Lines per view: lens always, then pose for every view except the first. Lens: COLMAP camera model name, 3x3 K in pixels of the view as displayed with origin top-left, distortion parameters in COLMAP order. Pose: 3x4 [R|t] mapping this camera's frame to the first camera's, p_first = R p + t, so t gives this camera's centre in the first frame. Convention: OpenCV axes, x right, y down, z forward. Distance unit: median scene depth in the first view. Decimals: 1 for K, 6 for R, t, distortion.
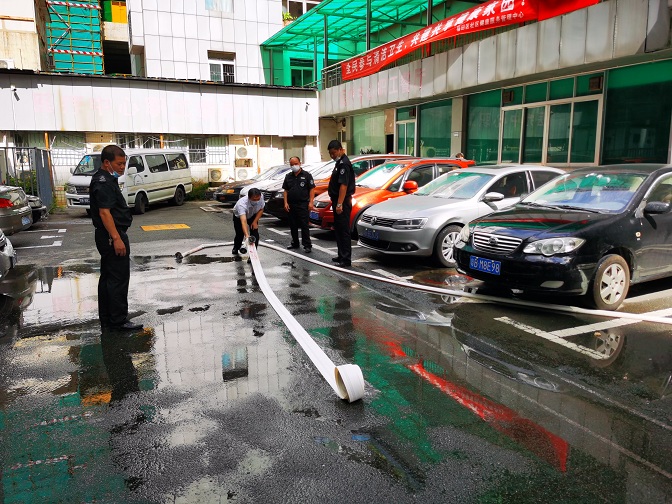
lens RADIAL K [[529.5, 0, 332.8], [0, 529.5, 249.9], [0, 0, 1]] dist [0.012260, 0.000080]
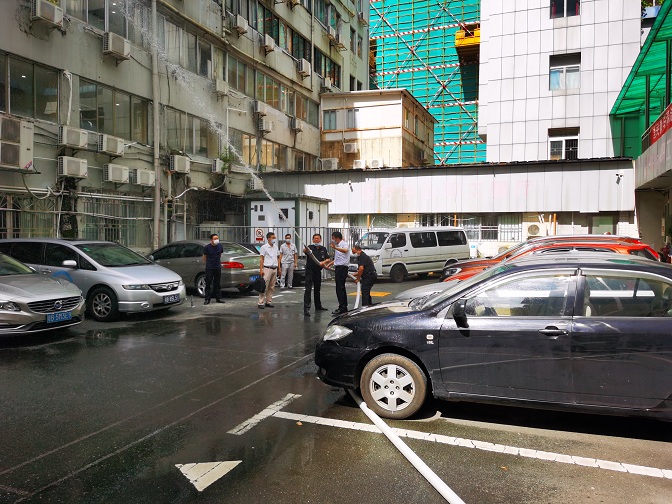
lens RADIAL K [[529.5, 0, 332.9], [0, 529.5, 252.2], [0, 0, 1]] dist [0.012260, 0.000080]
pose [[0.676374, 0.034116, -0.735768, 0.311525], [-0.130840, 0.988605, -0.074439, -0.022854], [0.724844, 0.146617, 0.673131, 0.082652]]
